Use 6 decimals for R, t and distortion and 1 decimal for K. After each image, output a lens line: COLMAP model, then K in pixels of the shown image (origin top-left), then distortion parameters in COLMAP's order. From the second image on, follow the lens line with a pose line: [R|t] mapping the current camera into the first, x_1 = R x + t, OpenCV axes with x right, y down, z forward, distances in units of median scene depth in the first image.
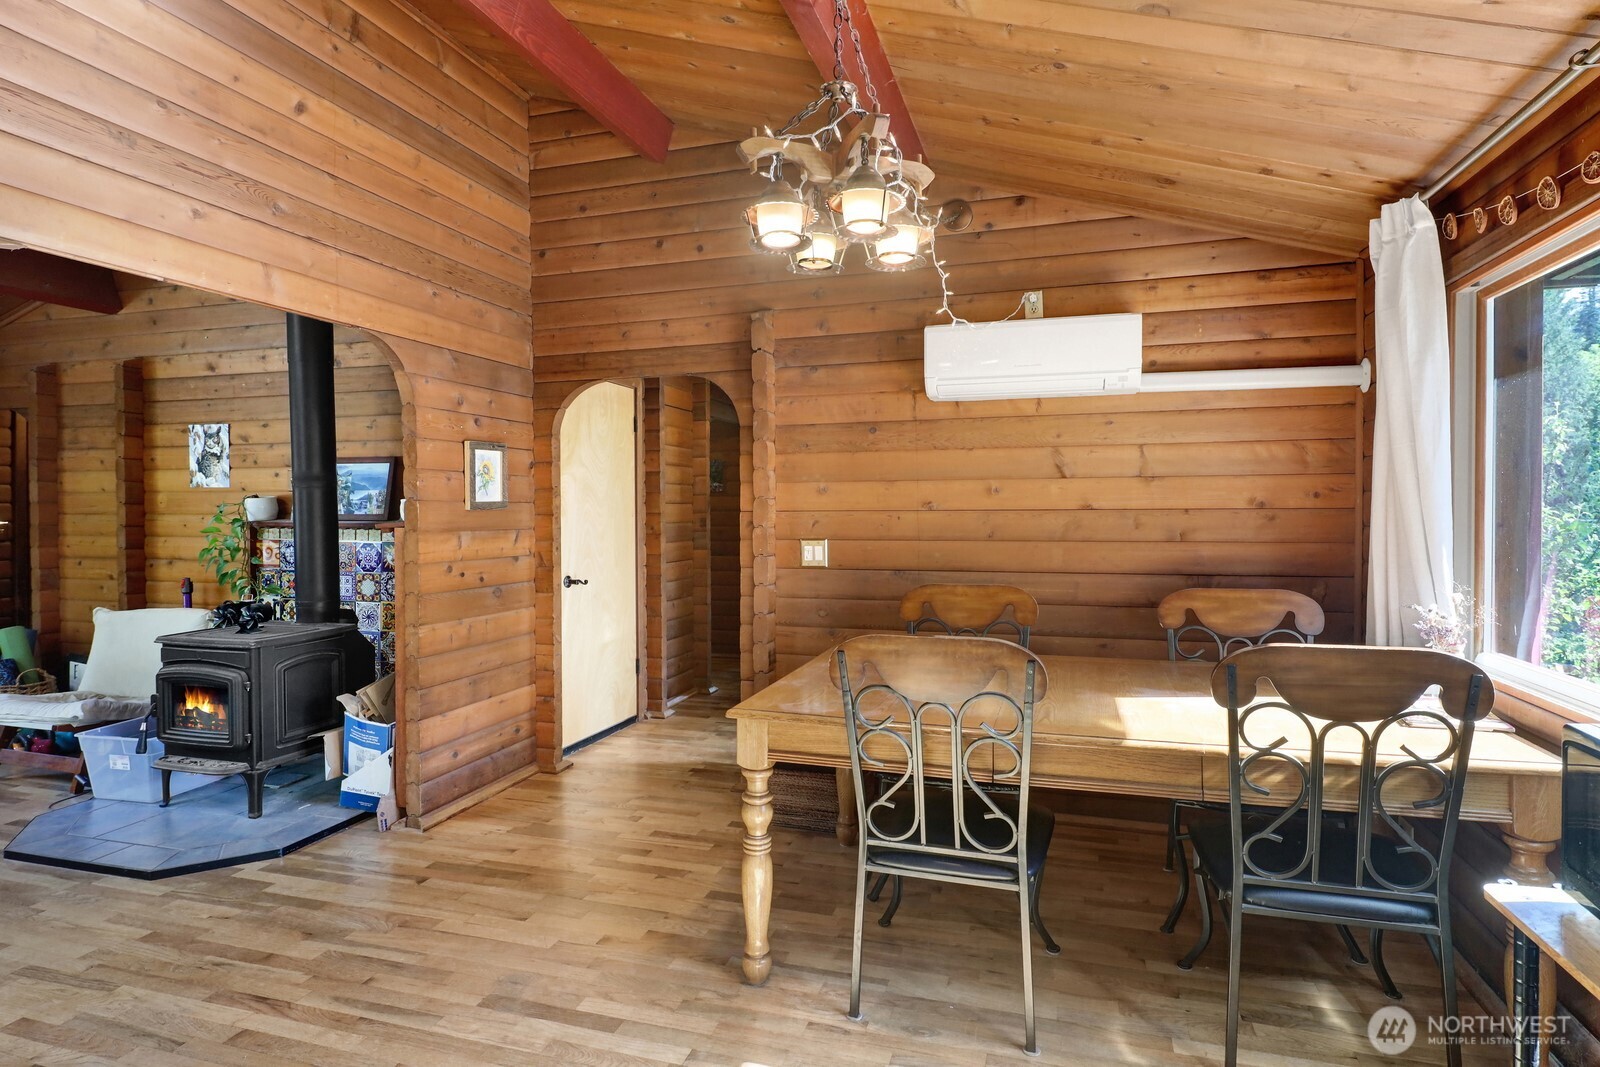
lens RADIAL K [[804.2, 0, 805.4], [0, 804.2, 518.5], [0, 0, 1]] dist [0.011170, -0.003734]
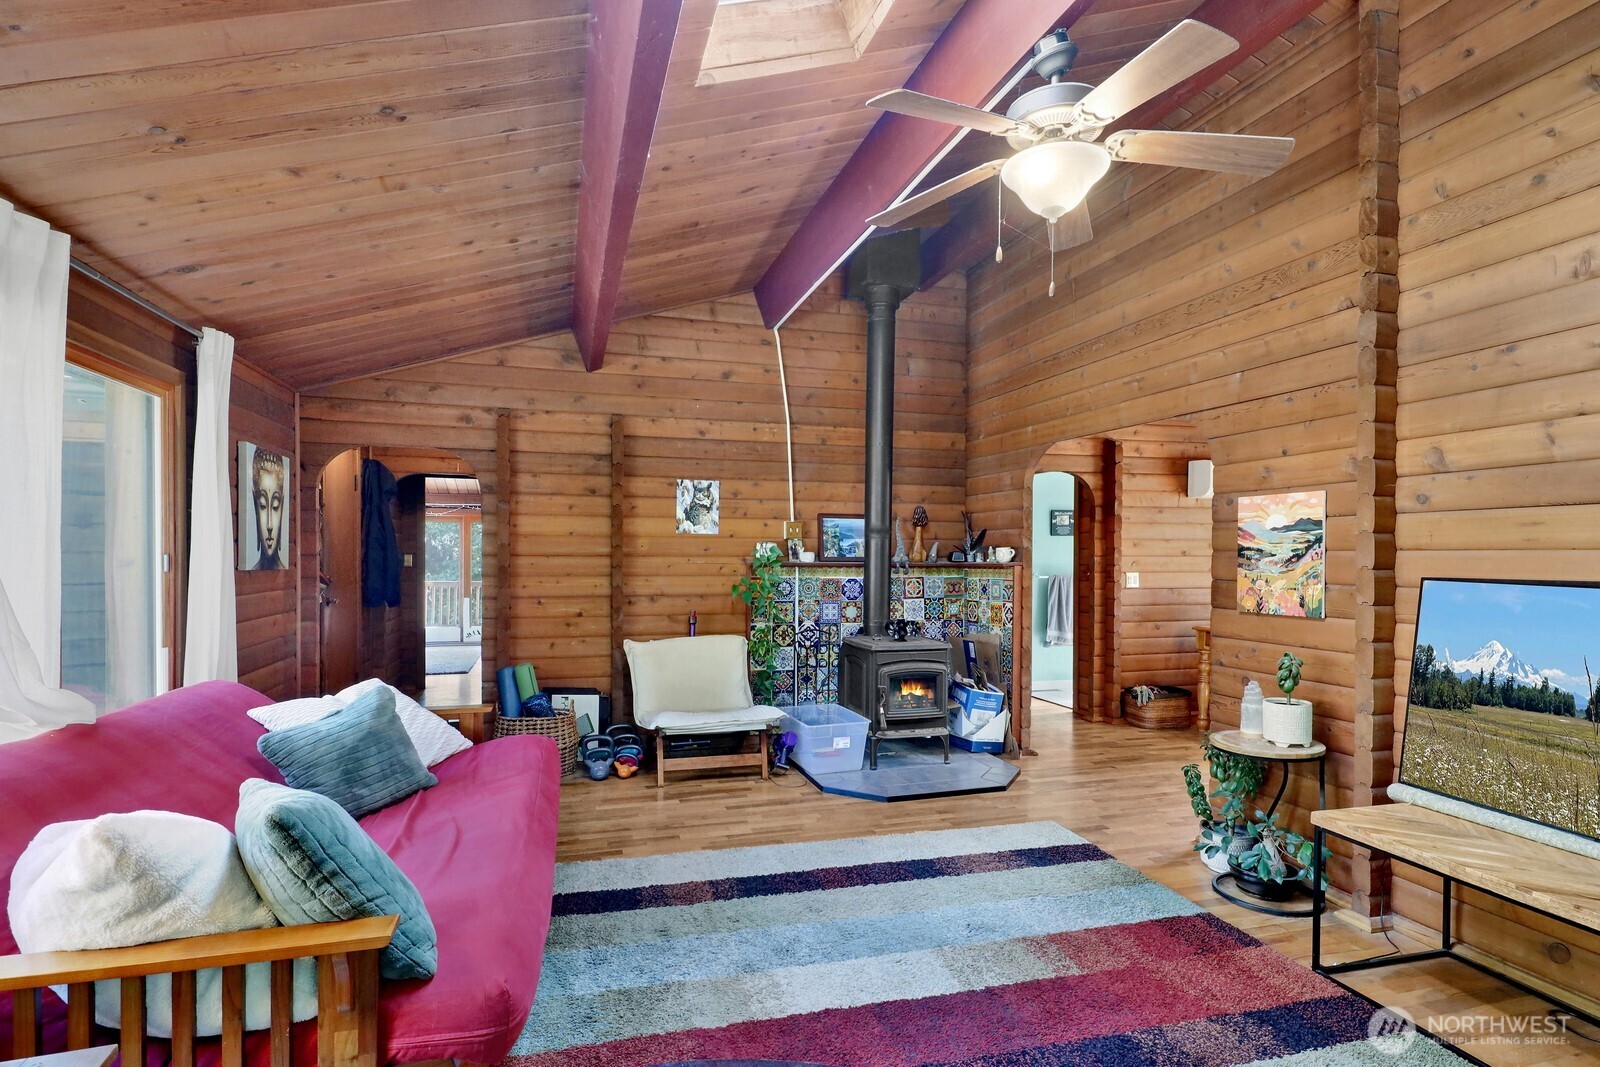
lens RADIAL K [[804.2, 0, 801.0], [0, 804.2, 548.3], [0, 0, 1]] dist [0.011170, -0.003734]
pose [[0.837152, 0.008061, 0.546910, -1.255028], [0.000552, 0.999878, -0.015581, 0.001053], [-0.546969, 0.013346, 0.837046, -0.060187]]
